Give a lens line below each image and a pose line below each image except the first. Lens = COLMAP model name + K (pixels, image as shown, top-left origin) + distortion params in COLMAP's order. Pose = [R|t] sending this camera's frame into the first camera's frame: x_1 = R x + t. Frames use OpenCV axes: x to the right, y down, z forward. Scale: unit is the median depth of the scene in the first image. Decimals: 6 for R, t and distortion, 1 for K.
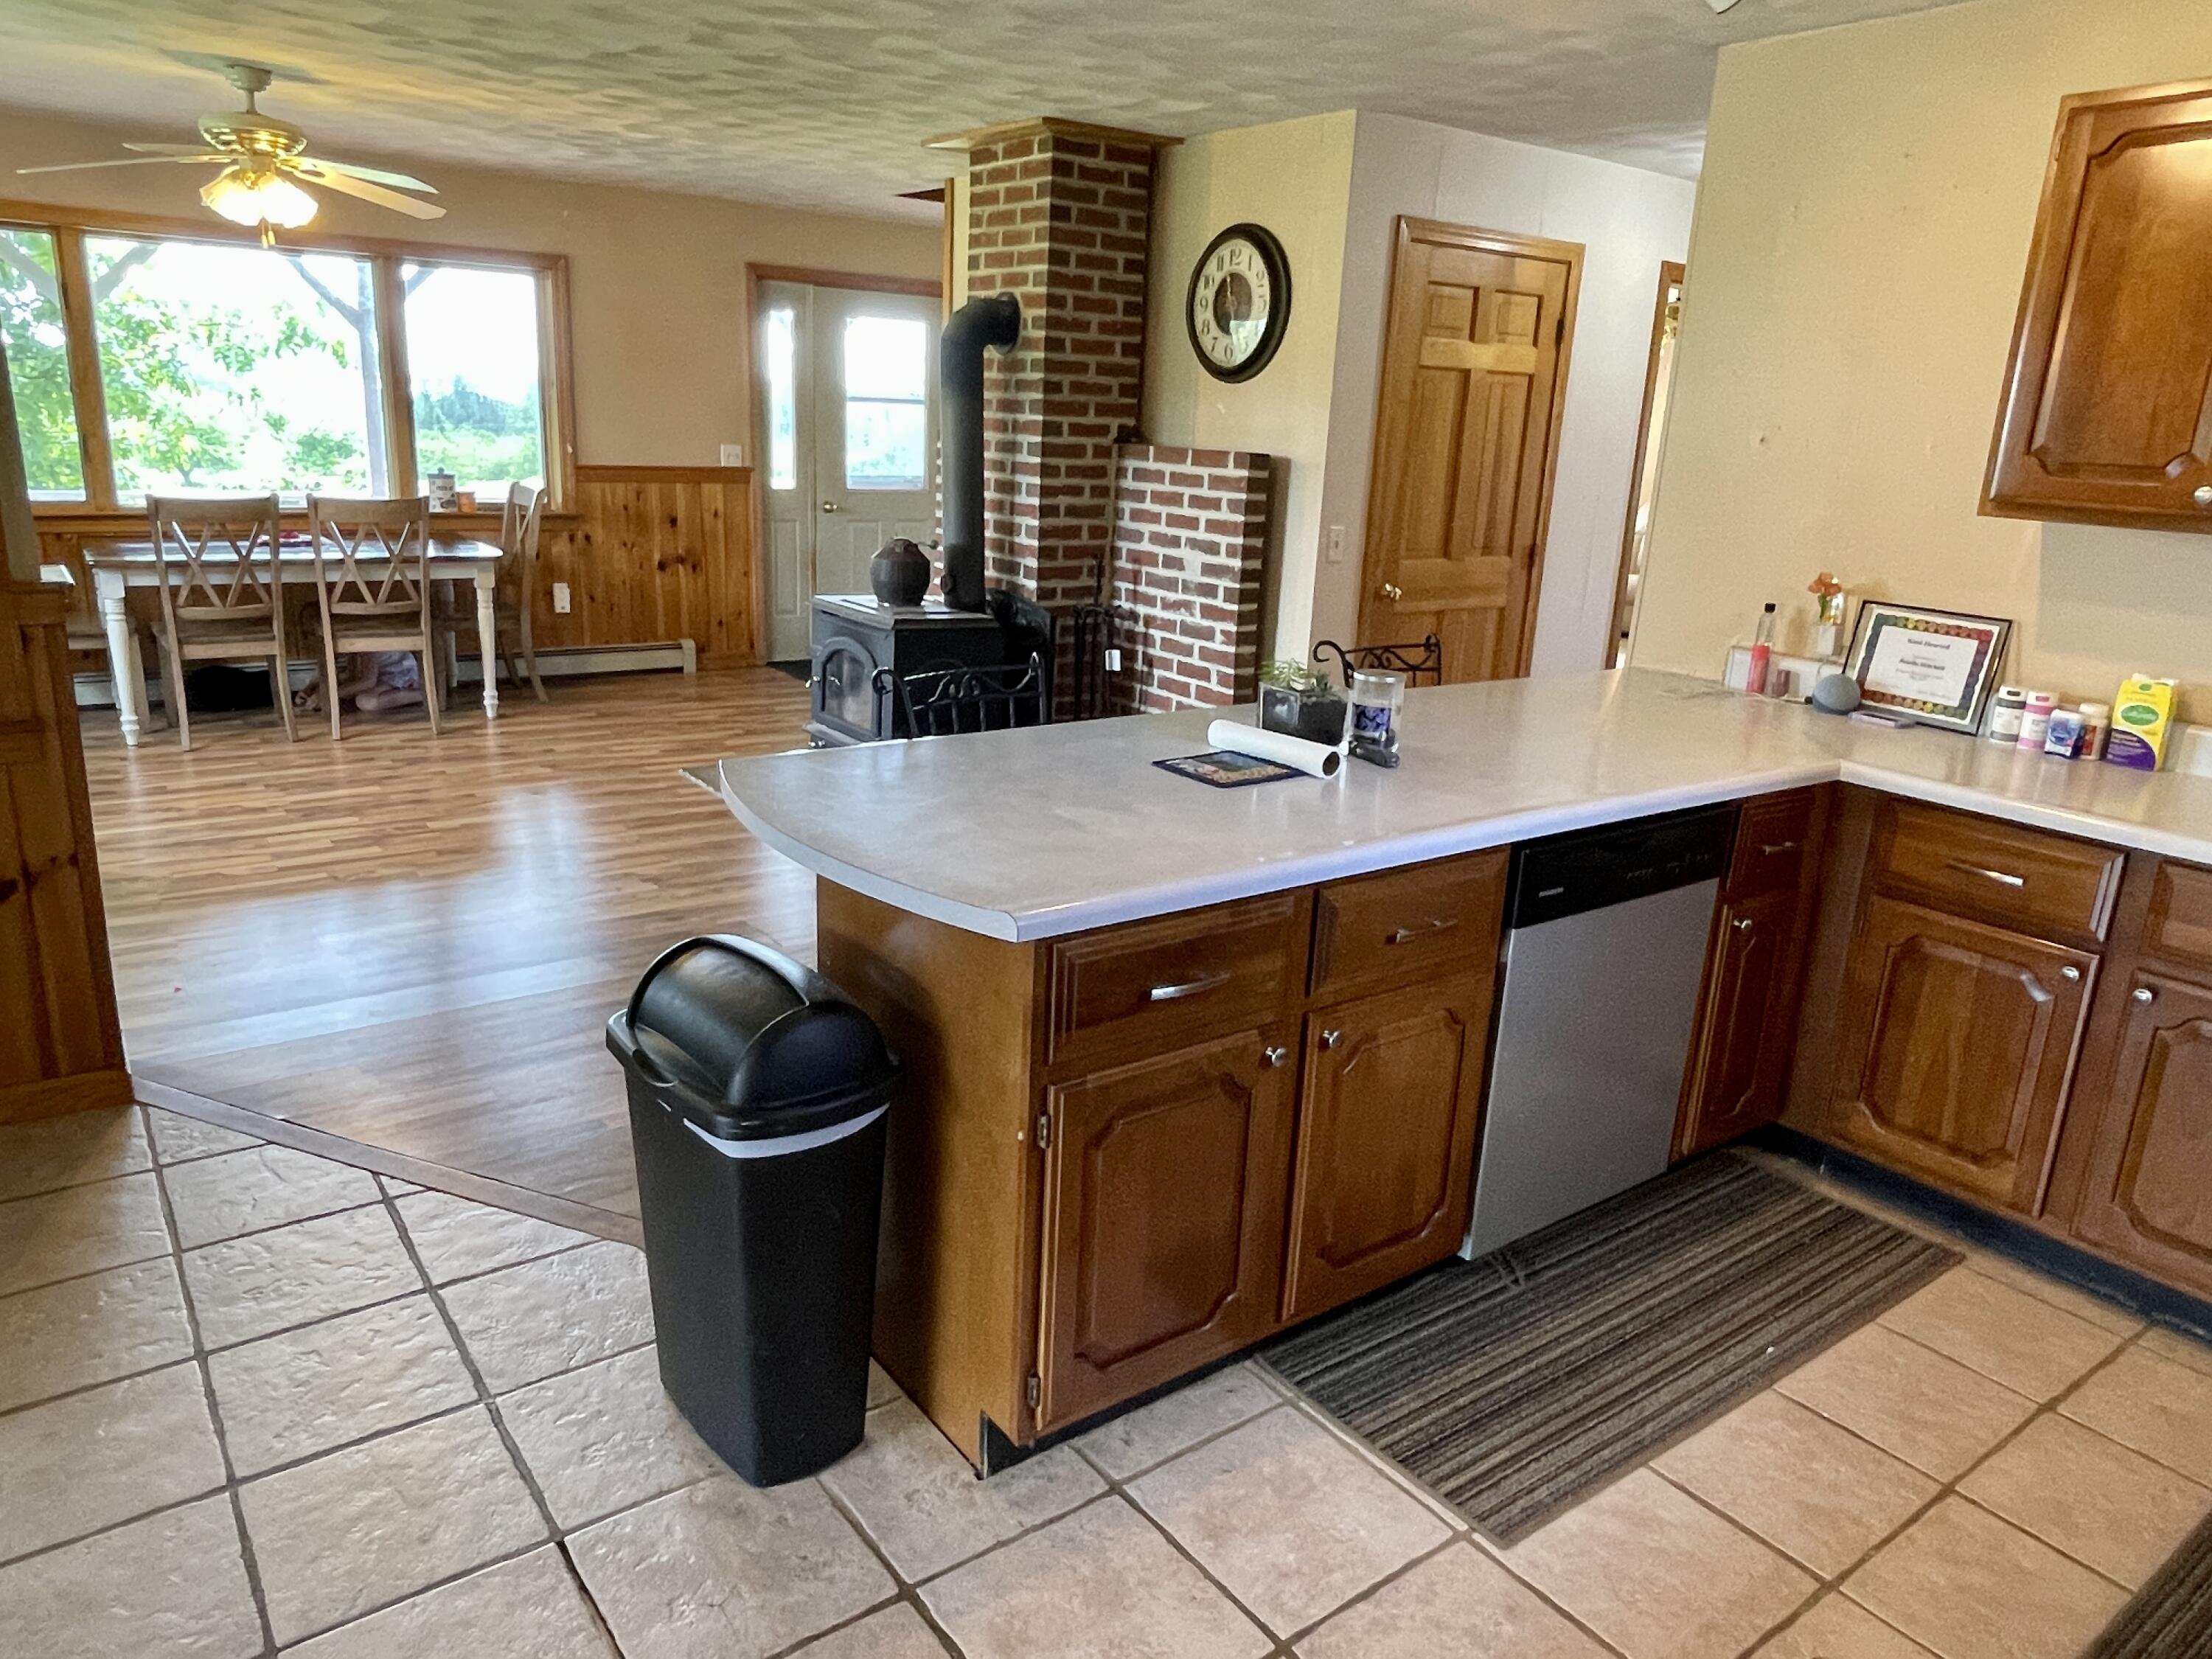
lens RADIAL K [[1485.6, 0, 1106.0], [0, 1485.6, 829.5], [0, 0, 1]] dist [0.028147, -0.059717]
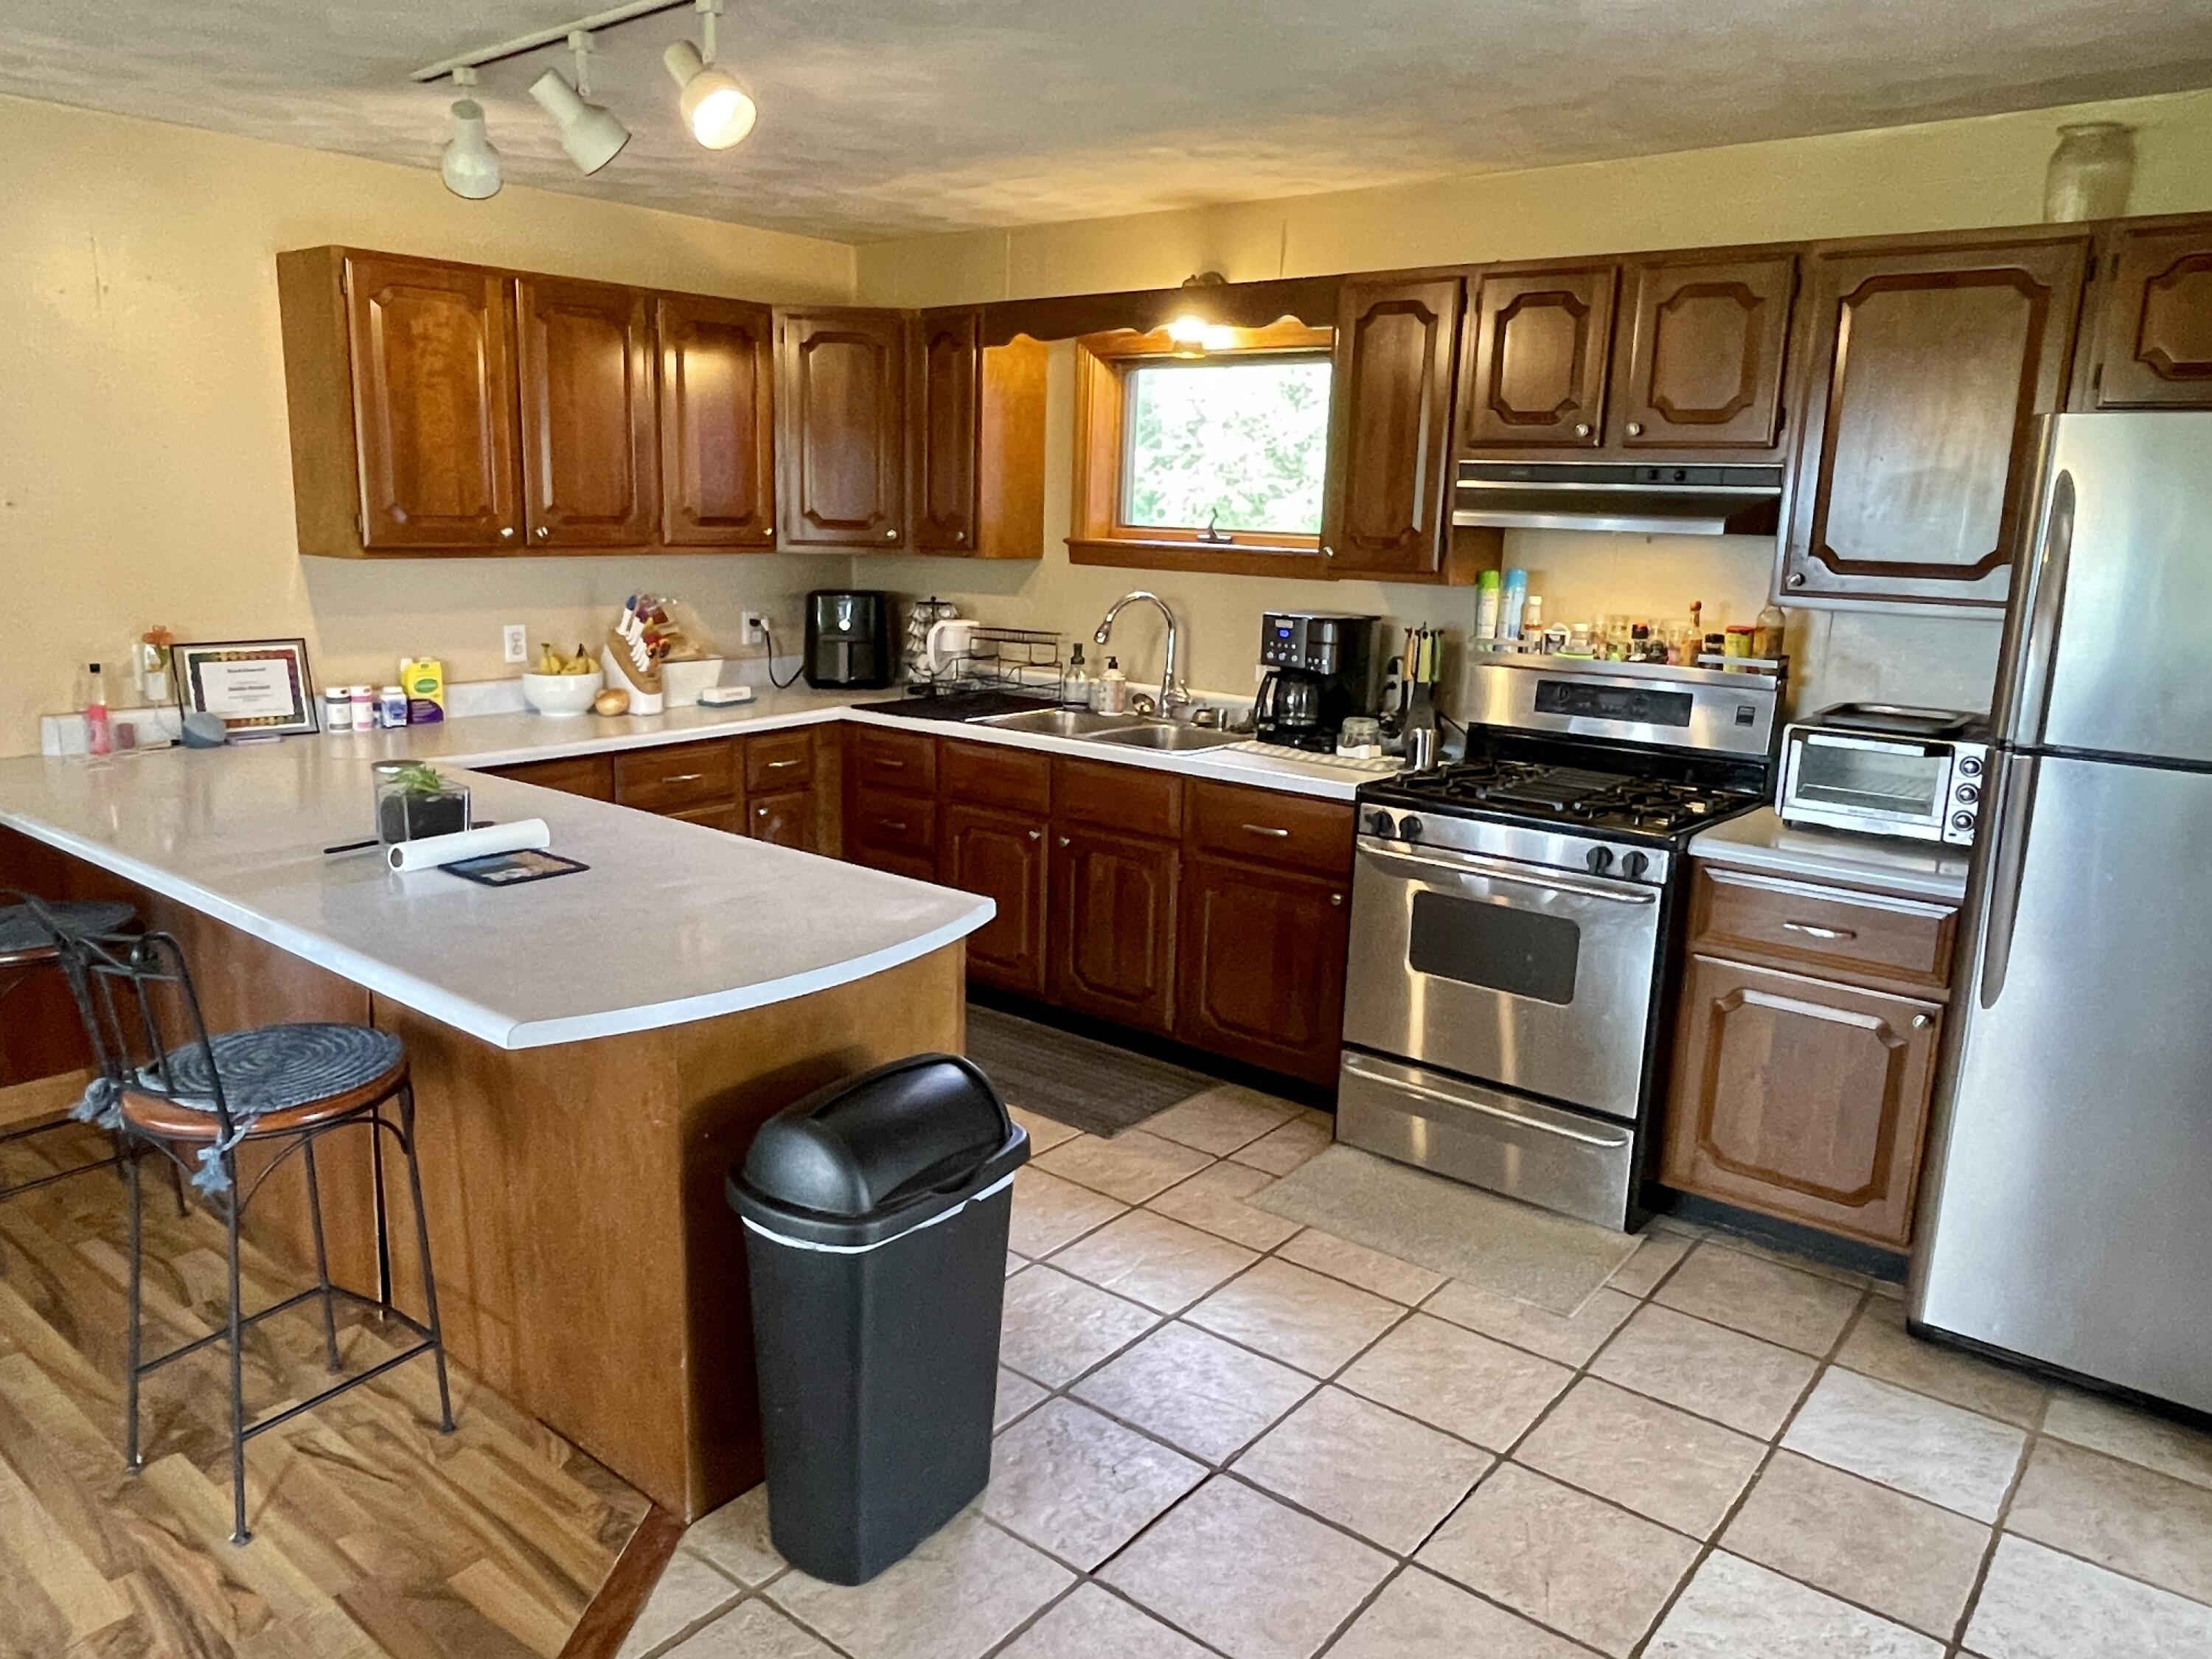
lens RADIAL K [[1536.0, 0, 1106.0], [0, 1536.0, 829.5], [0, 0, 1]] dist [0.059708, -0.107179]
pose [[-0.253631, -0.255921, 0.932832, -0.499503], [0.223326, 0.922819, 0.313895, -0.151527], [-0.941168, 0.287939, -0.176901, 0.385819]]
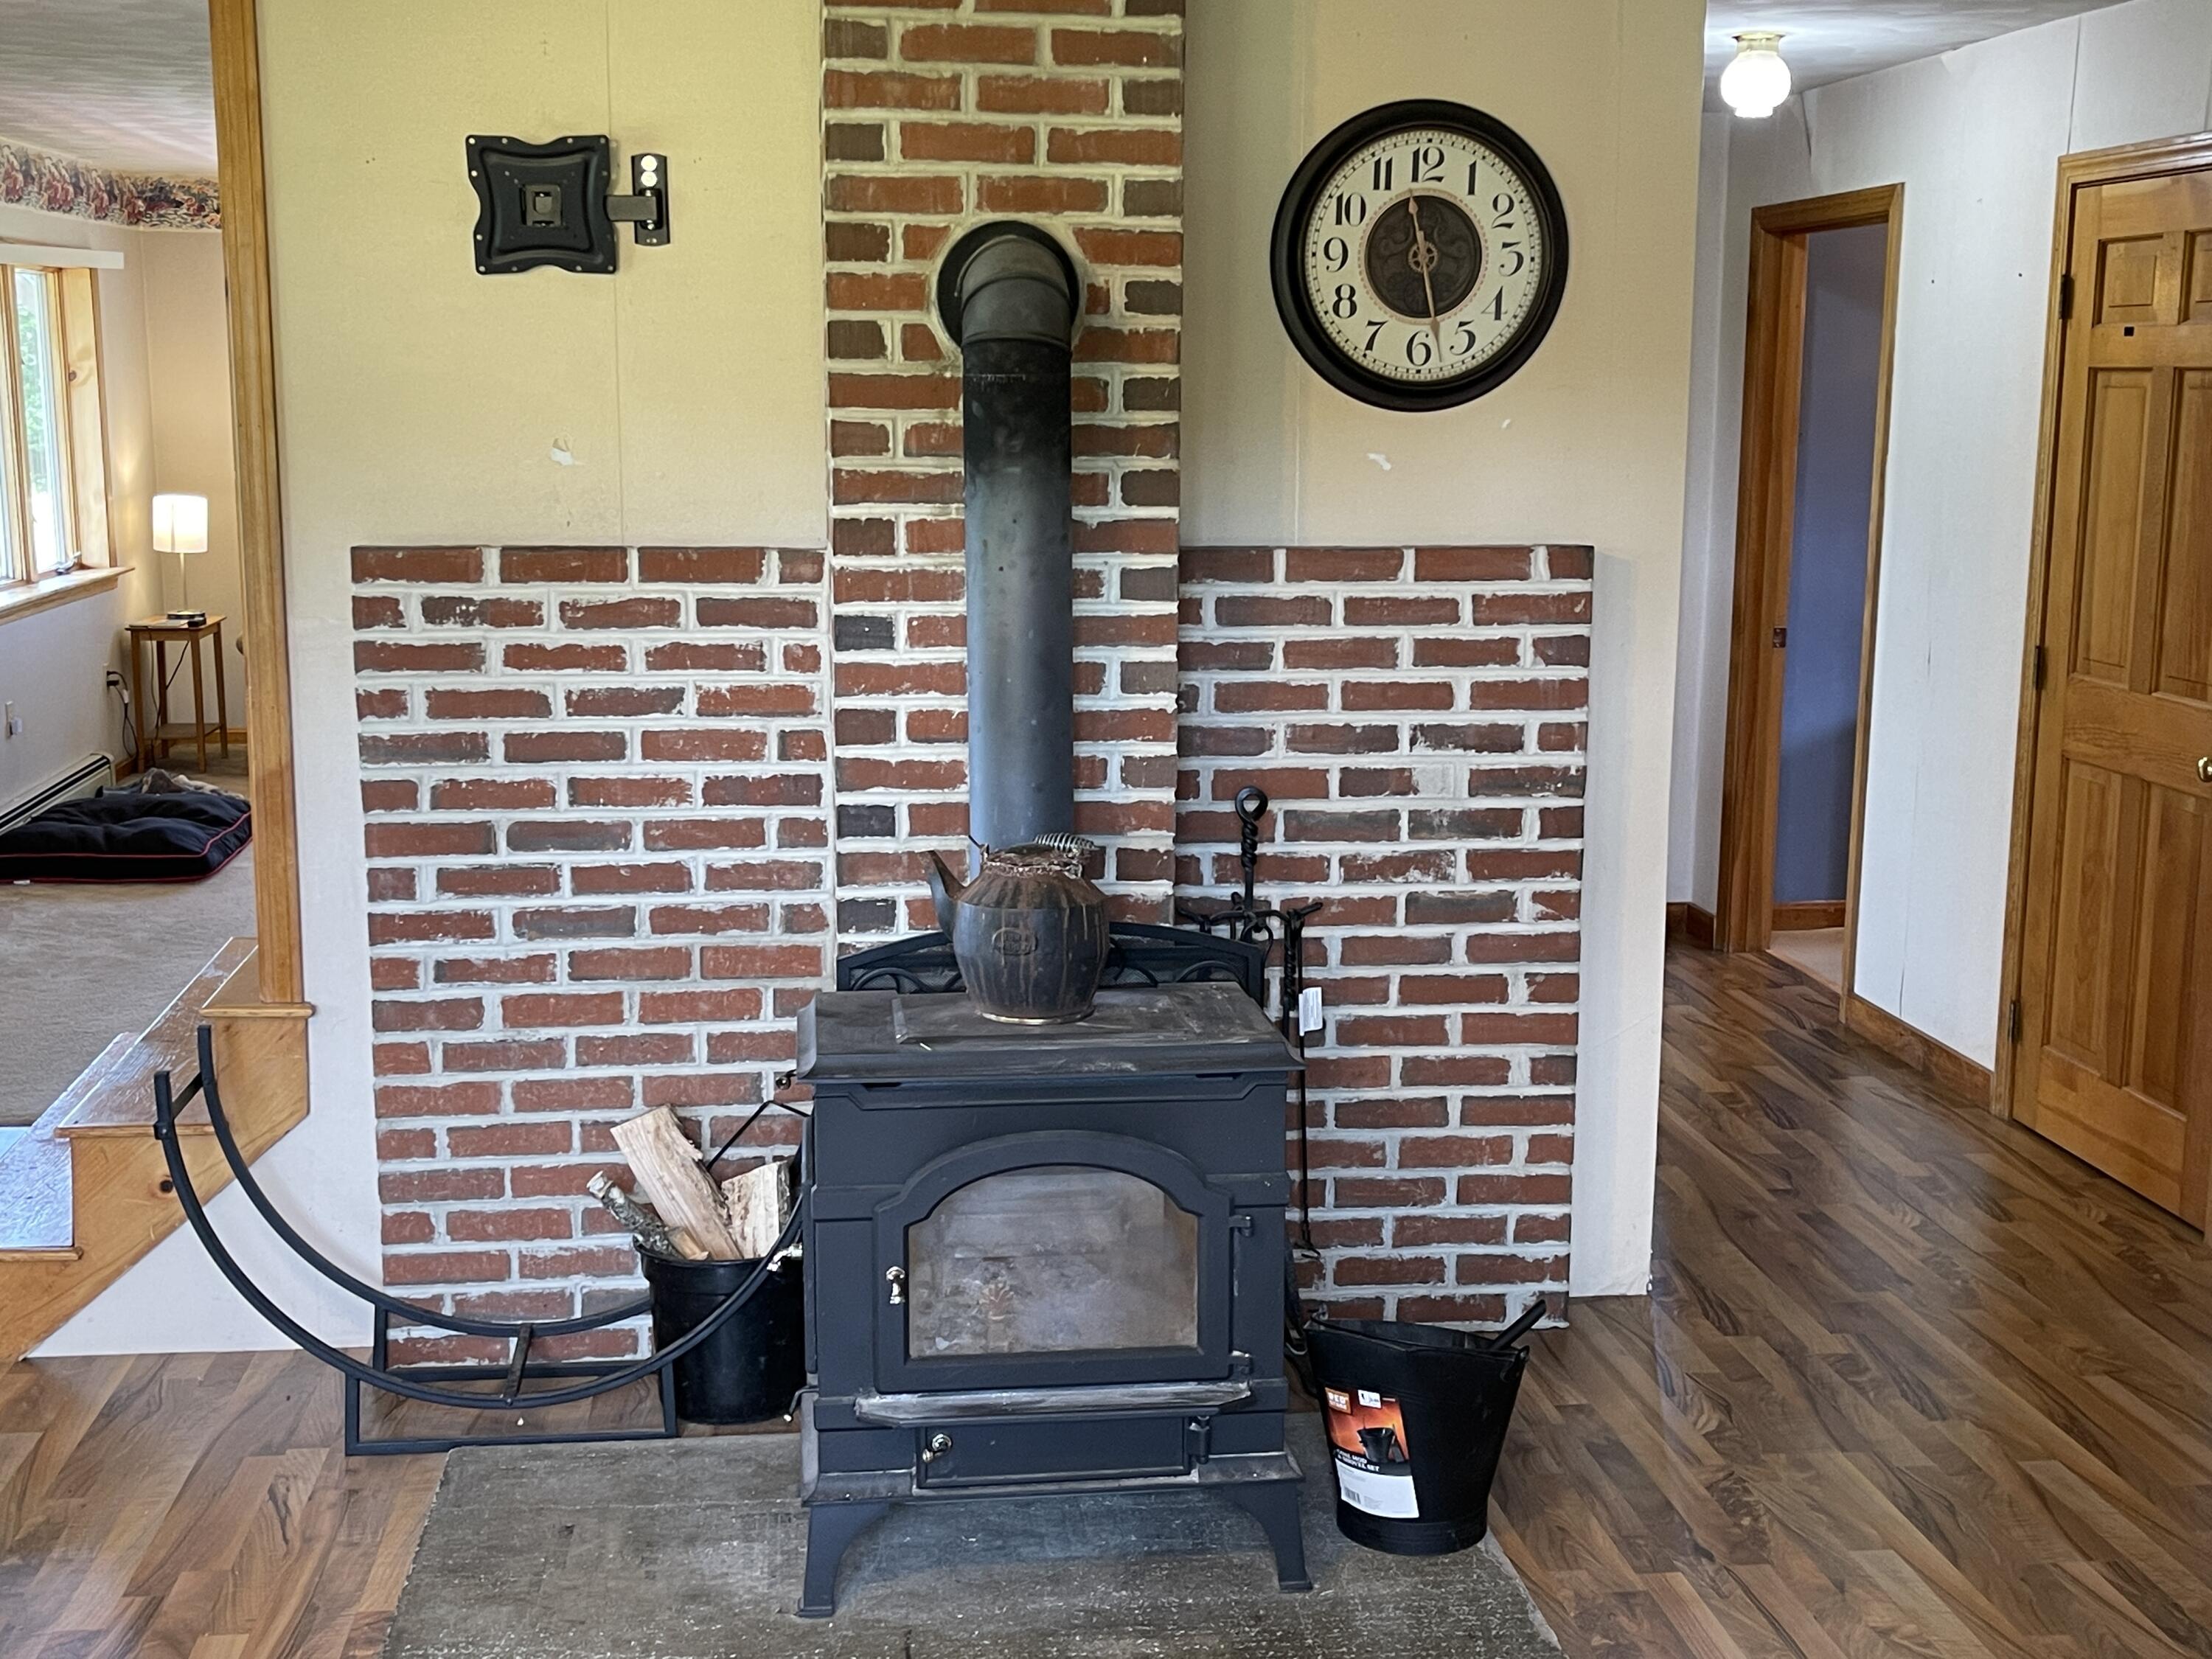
lens RADIAL K [[2570.0, 0, 1106.0], [0, 2570.0, 829.5], [0, 0, 1]] dist [0.134263, -0.364178]
pose [[0.488180, -0.192465, 0.851256, -0.710092], [0.254952, 0.964284, 0.071809, -0.247955], [-0.834674, 0.181973, 0.519813, 0.649085]]
